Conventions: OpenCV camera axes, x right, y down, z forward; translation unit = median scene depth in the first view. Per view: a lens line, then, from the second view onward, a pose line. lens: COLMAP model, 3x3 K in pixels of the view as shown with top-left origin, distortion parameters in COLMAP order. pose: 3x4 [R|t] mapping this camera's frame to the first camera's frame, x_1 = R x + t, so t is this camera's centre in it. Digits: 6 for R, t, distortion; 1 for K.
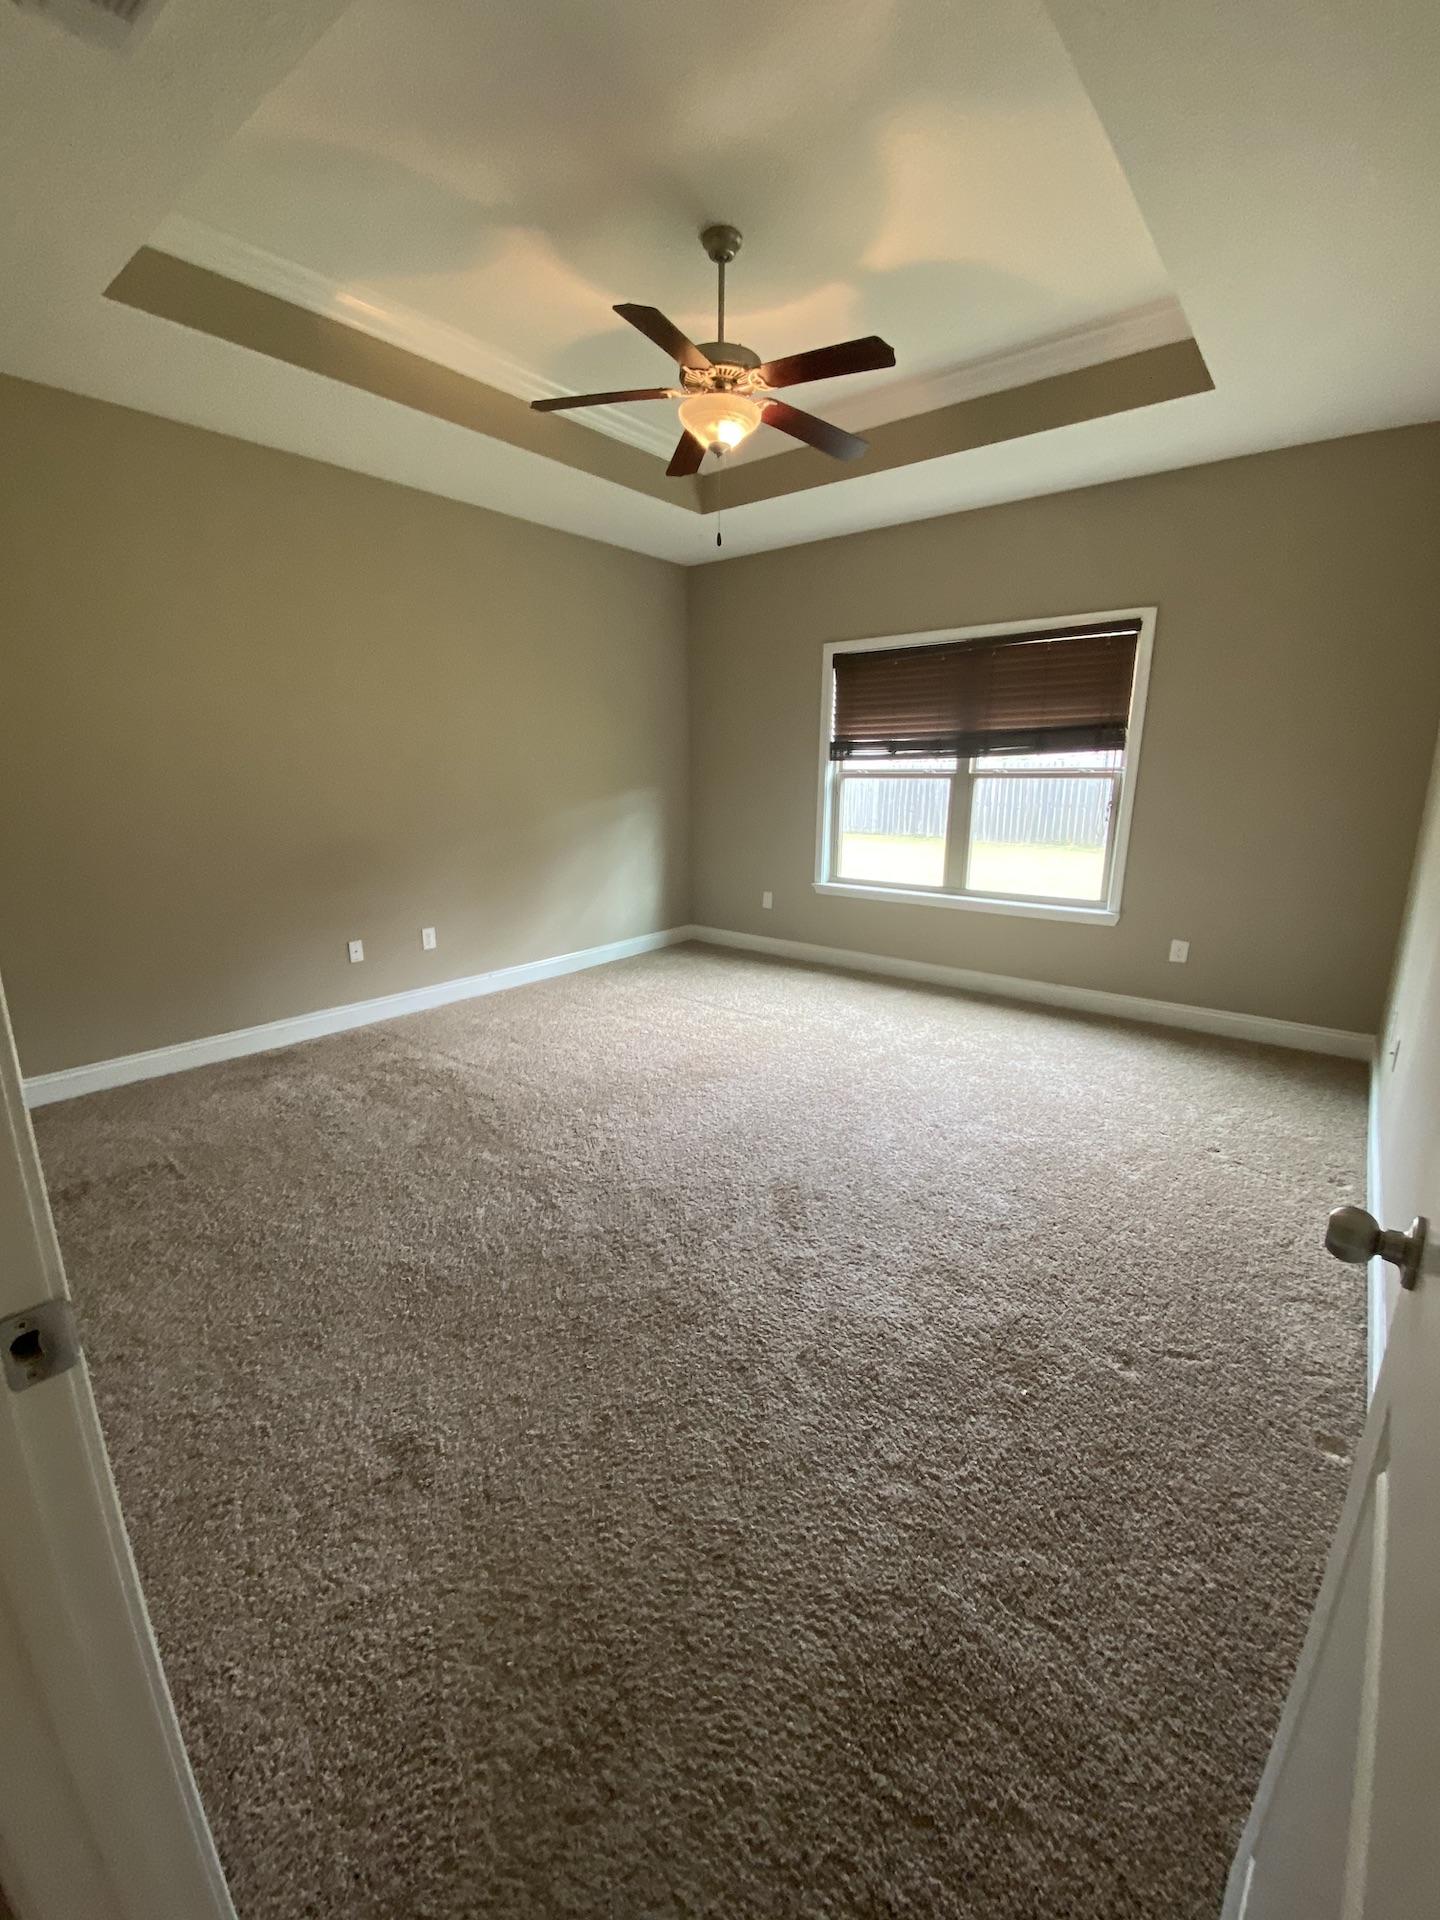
lens RADIAL K [[788.4, 0, 698.6], [0, 788.4, 966.7], [0, 0, 1]] dist [0.011915, -0.015476]
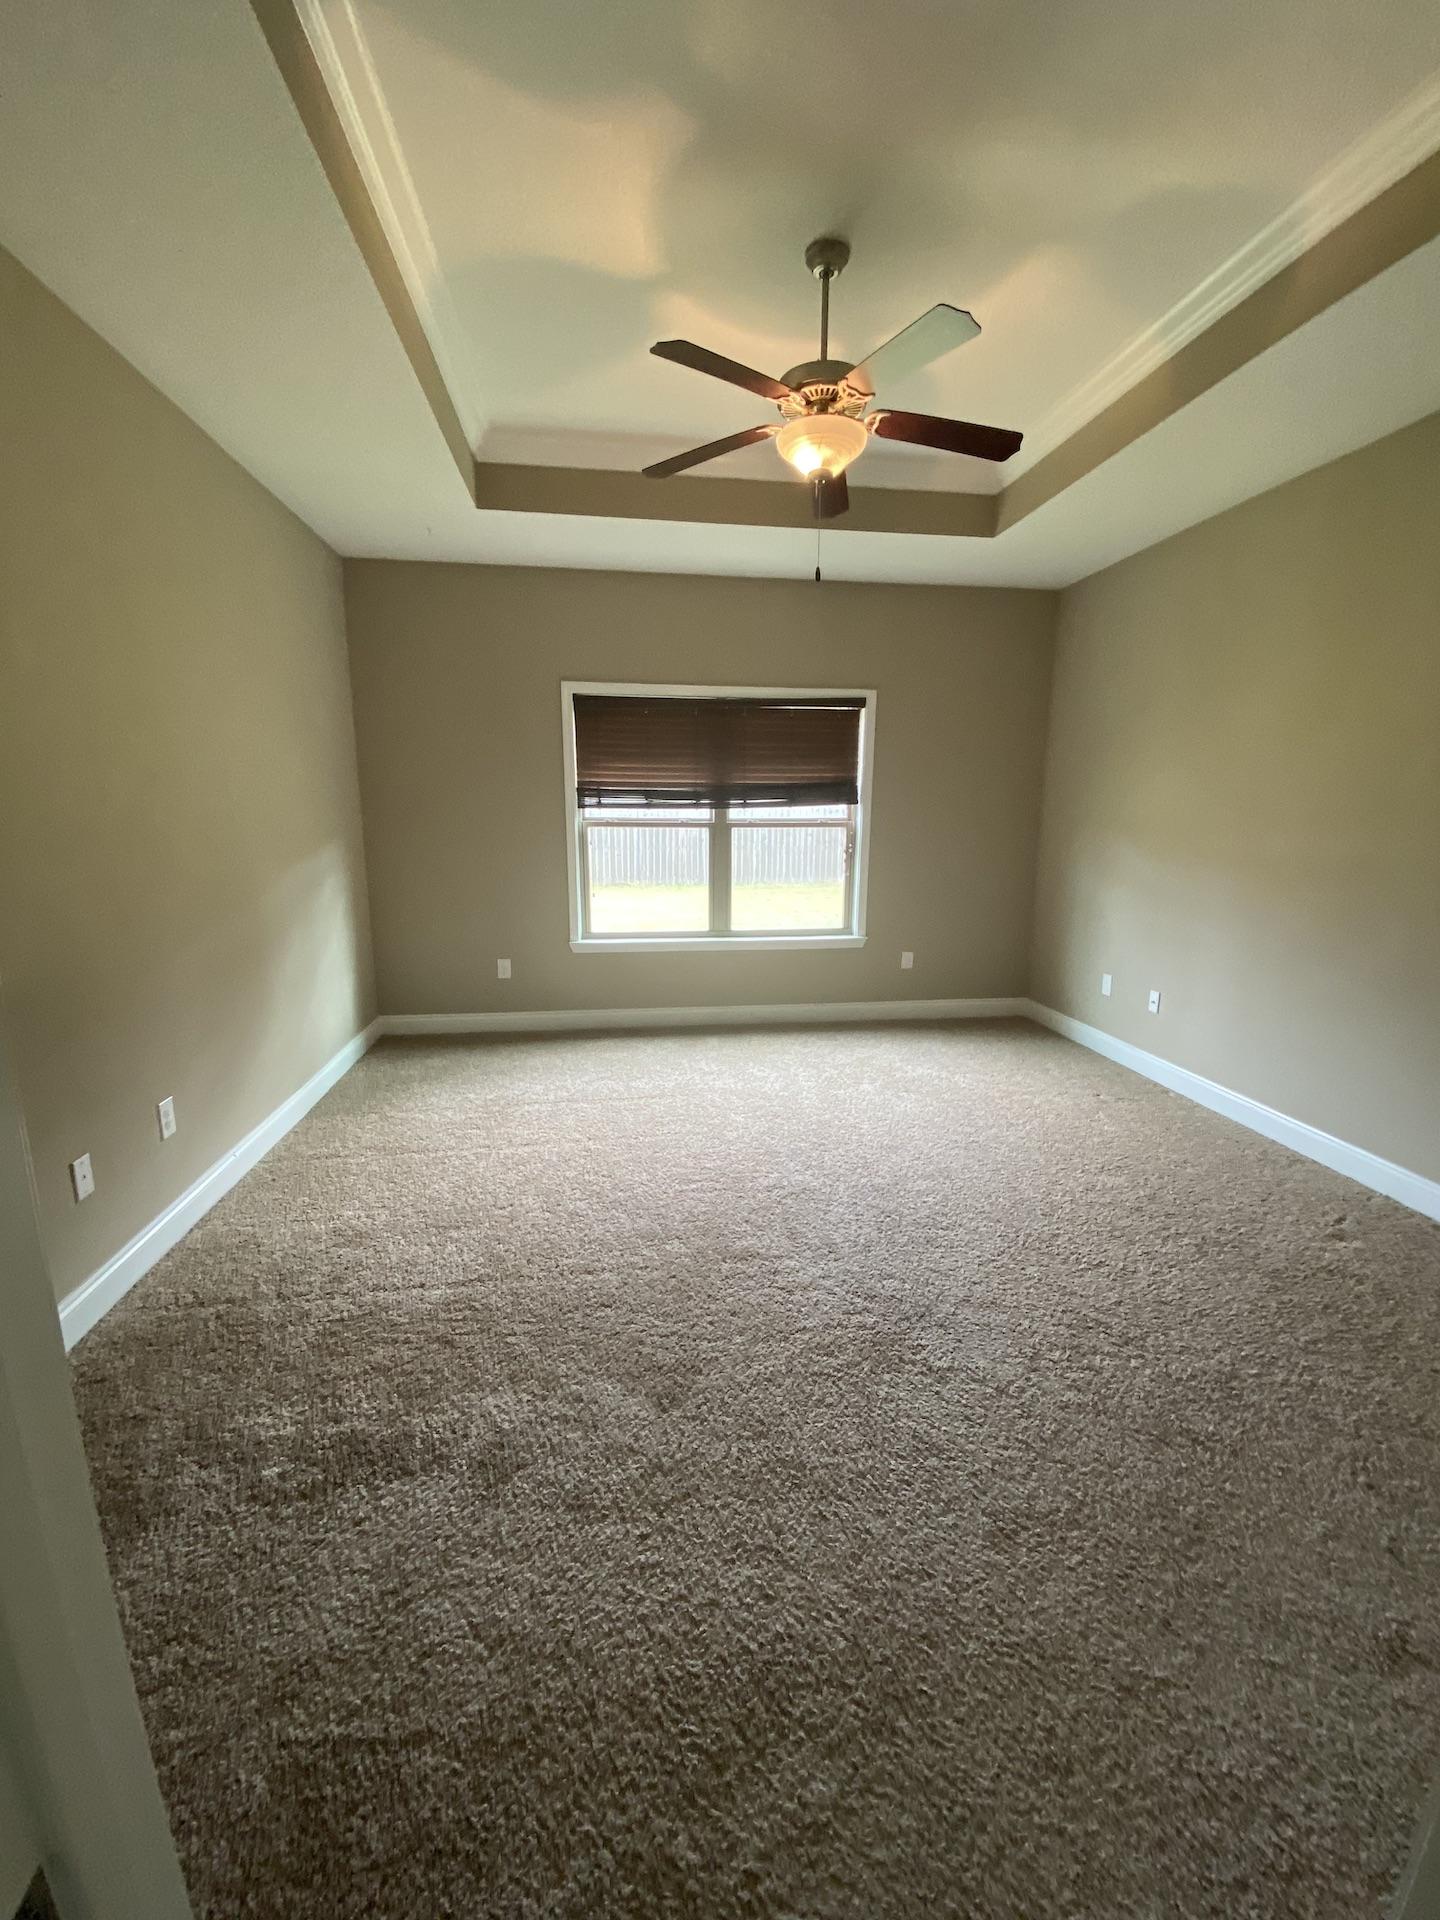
lens RADIAL K [[788.4, 0, 721.1], [0, 788.4, 966.0], [0, 0, 1]] dist [0.011915, -0.015476]
pose [[0.668048, -0.140855, 0.730665, -0.459900], [0.173981, 0.984271, 0.030673, -0.088607], [-0.723493, 0.106630, 0.682047, 0.302133]]
